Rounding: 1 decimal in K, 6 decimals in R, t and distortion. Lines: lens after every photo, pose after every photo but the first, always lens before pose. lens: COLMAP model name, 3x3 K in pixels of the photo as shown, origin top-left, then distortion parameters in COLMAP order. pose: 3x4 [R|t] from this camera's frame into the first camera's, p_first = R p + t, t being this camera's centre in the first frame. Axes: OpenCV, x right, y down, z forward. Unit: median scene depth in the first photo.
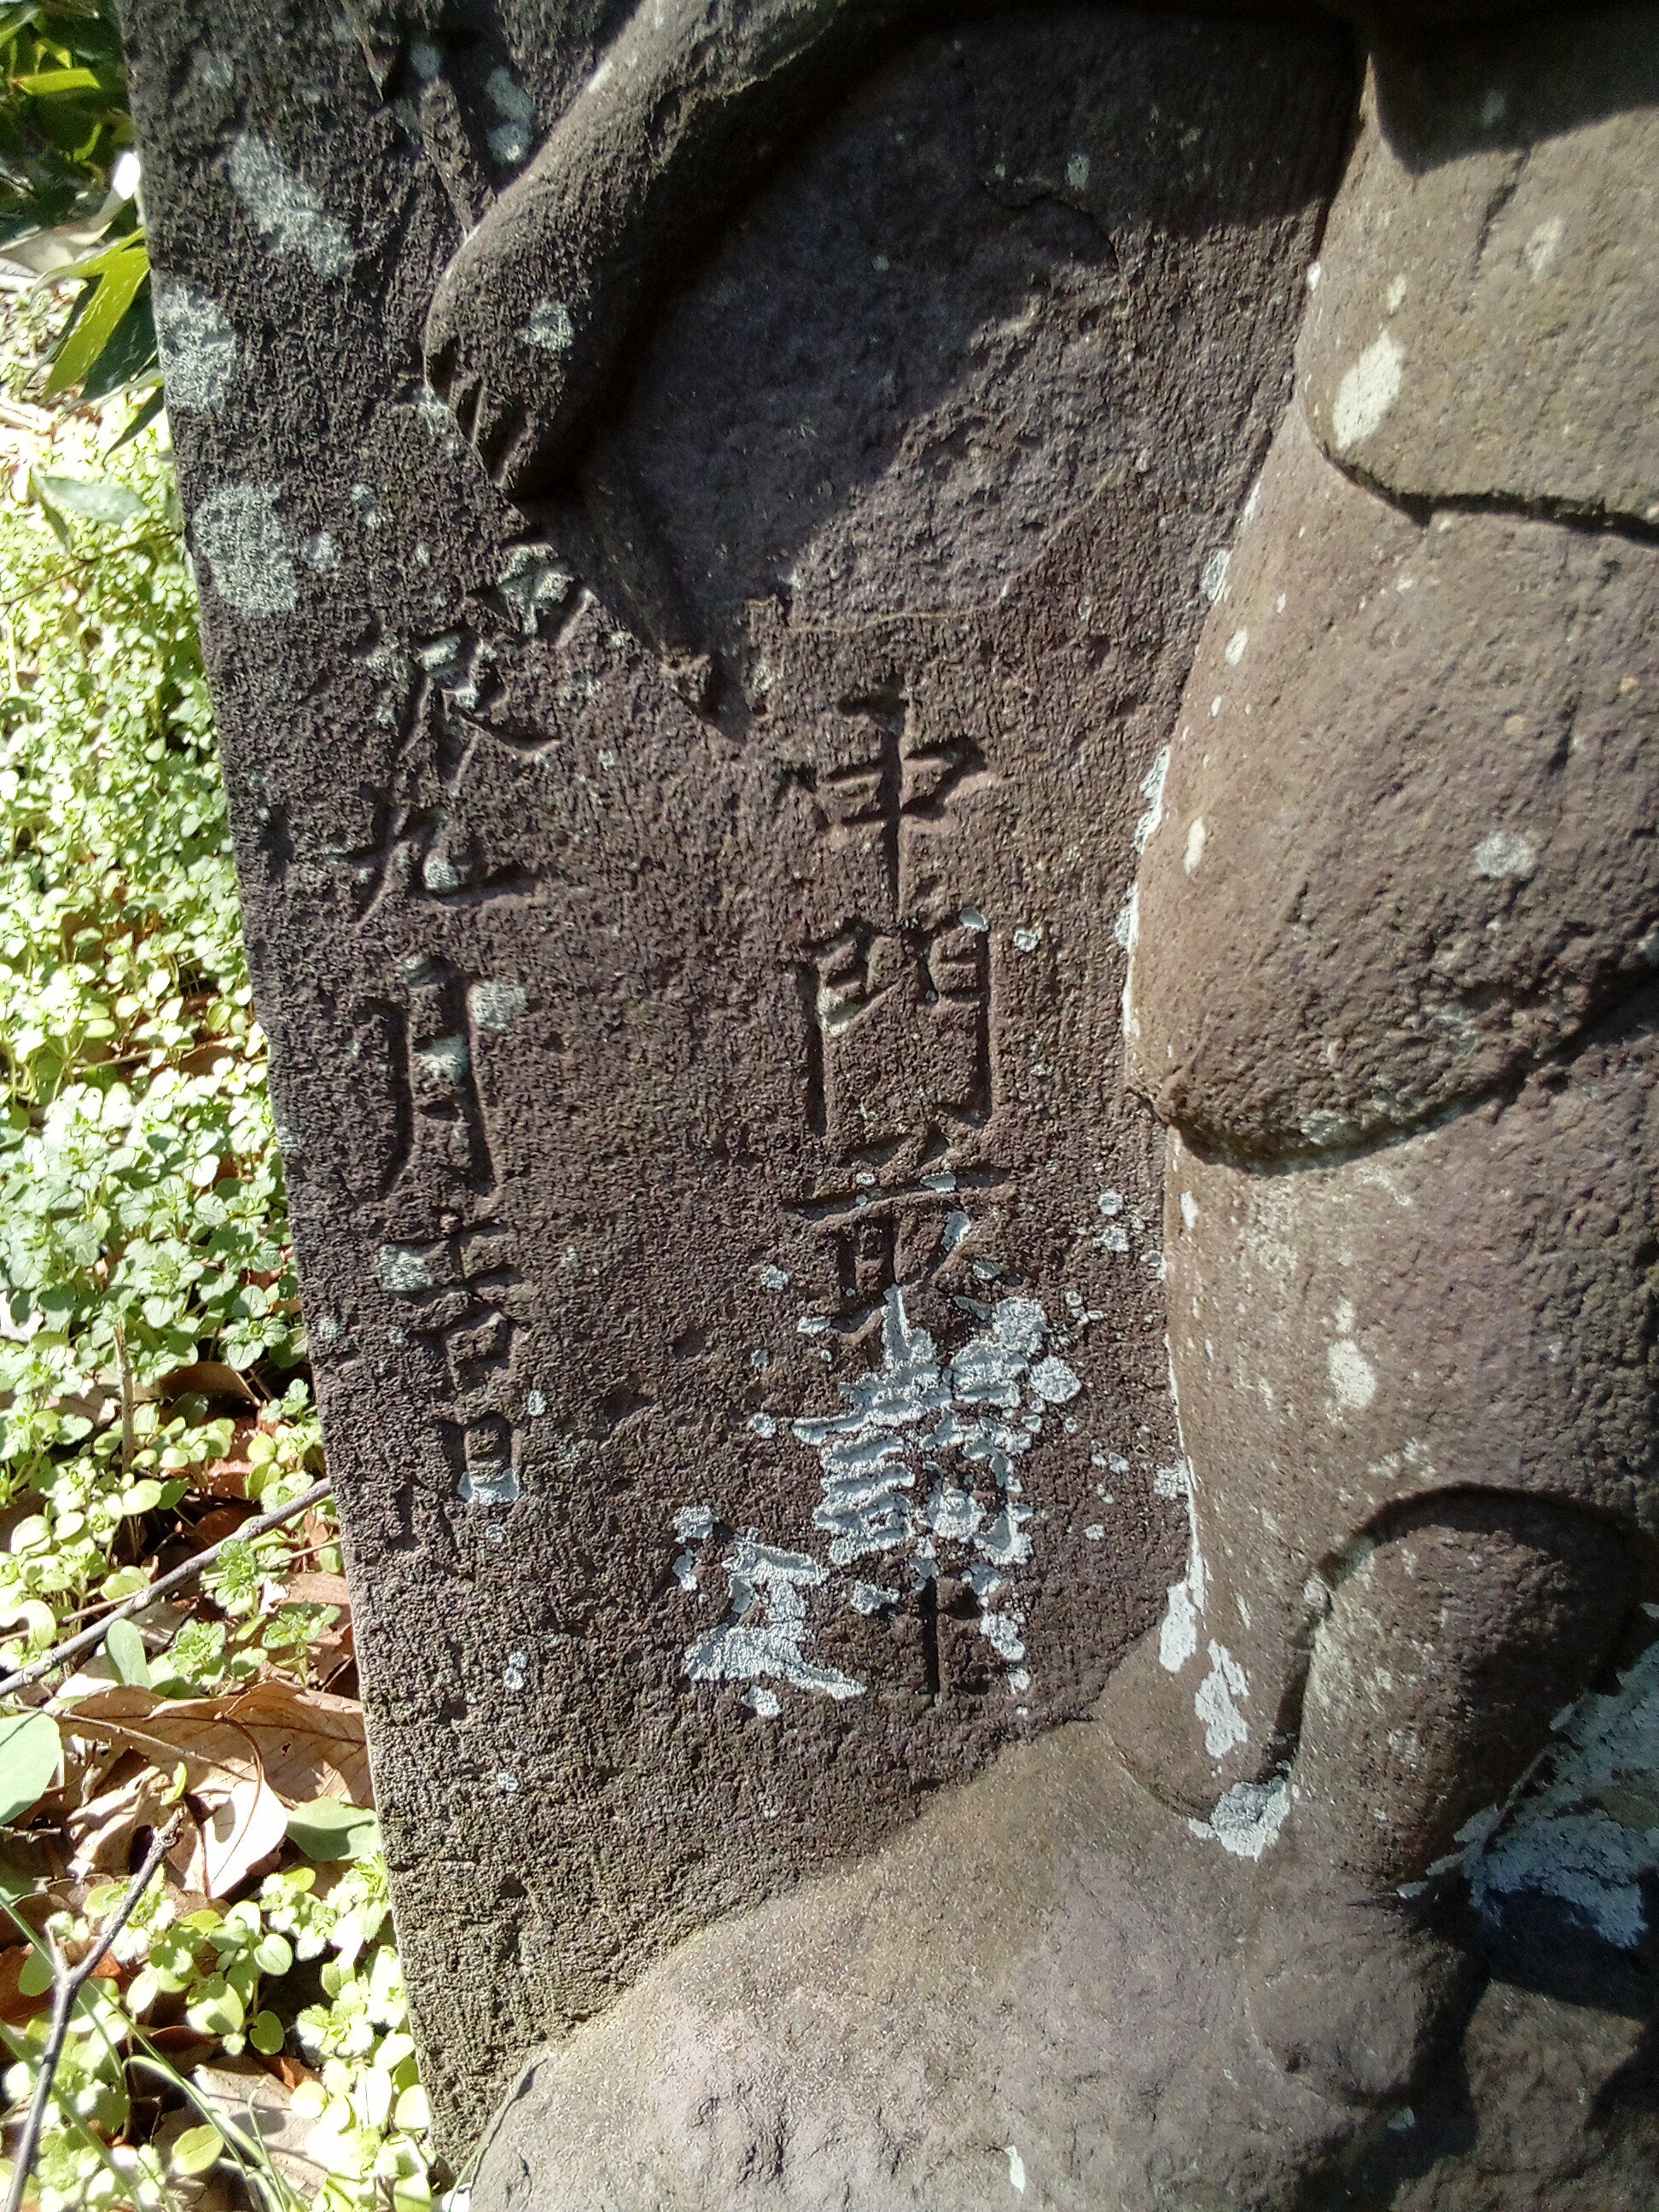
lens RADIAL K [[2070.5, 0, 829.5], [0, 2070.5, 1106.0], [0, 0, 1]] dist [0.123225, -0.245588]
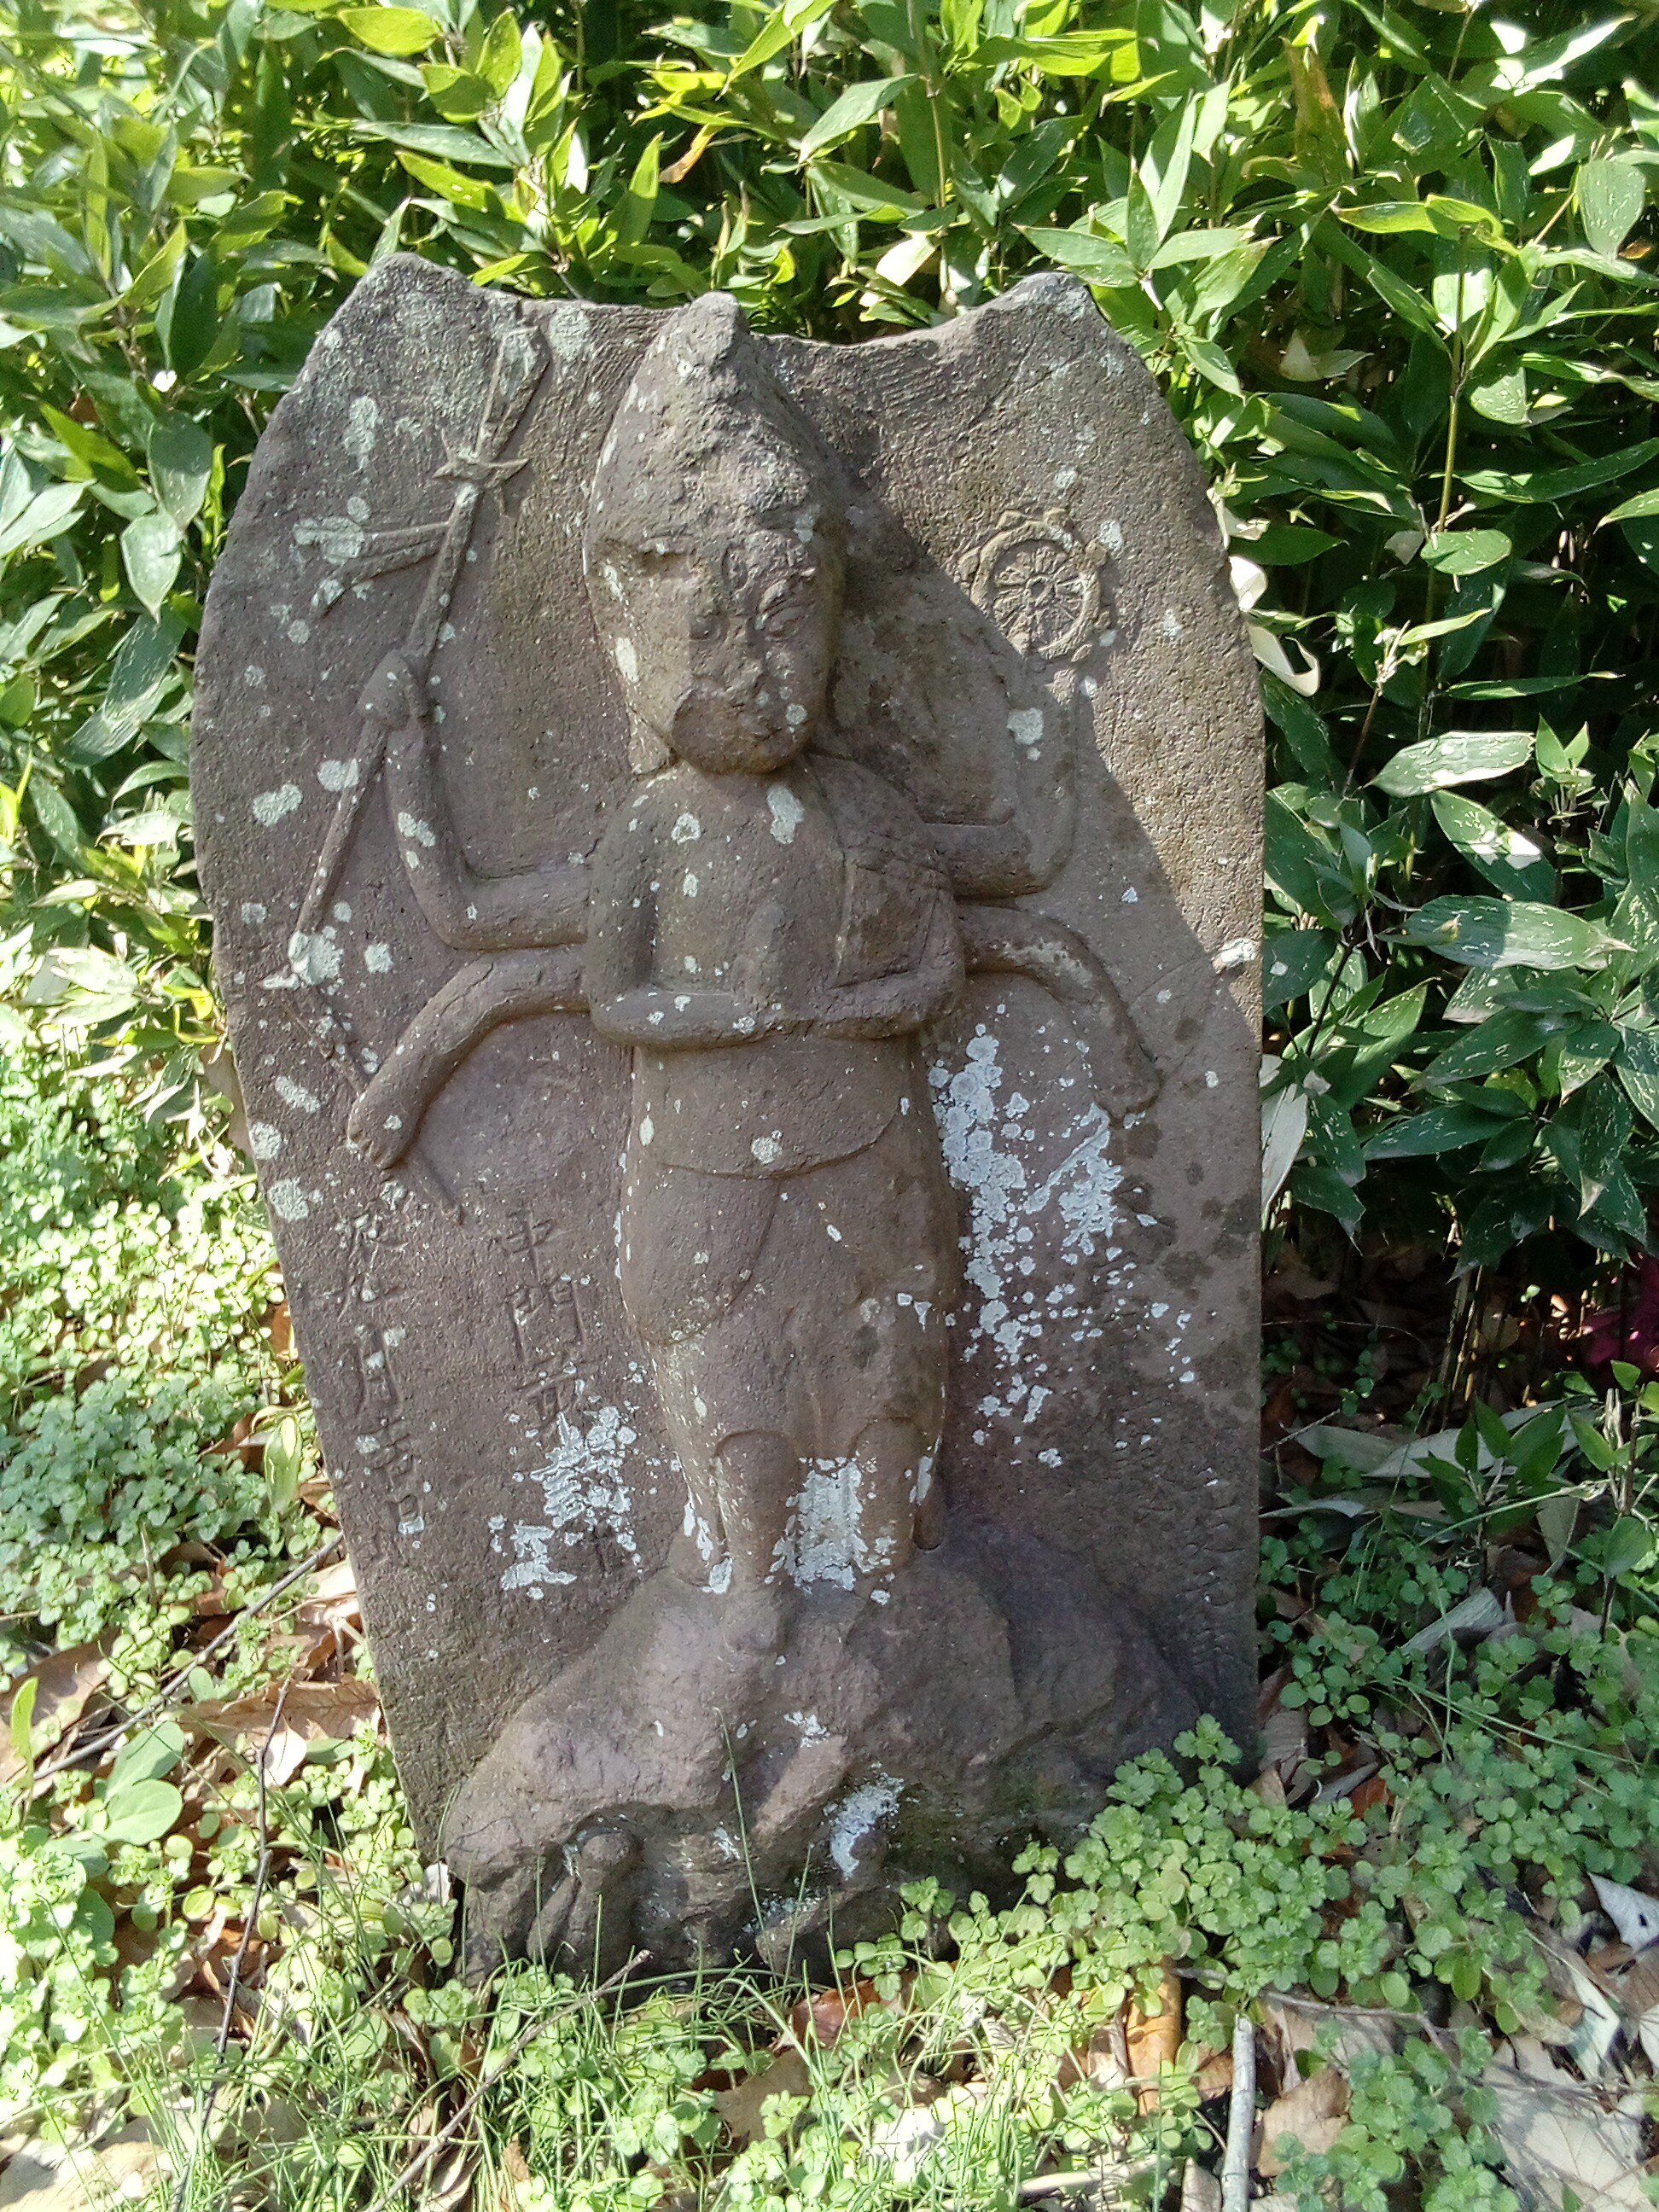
lens RADIAL K [[2070.5, 0, 829.5], [0, 2070.5, 1106.0], [0, 0, 1]] dist [0.123225, -0.245588]
pose [[0.970213, -0.167837, 0.174693, -0.031873], [0.179435, 0.982355, -0.052750, -0.091959], [-0.162758, 0.082525, 0.983209, -1.634534]]
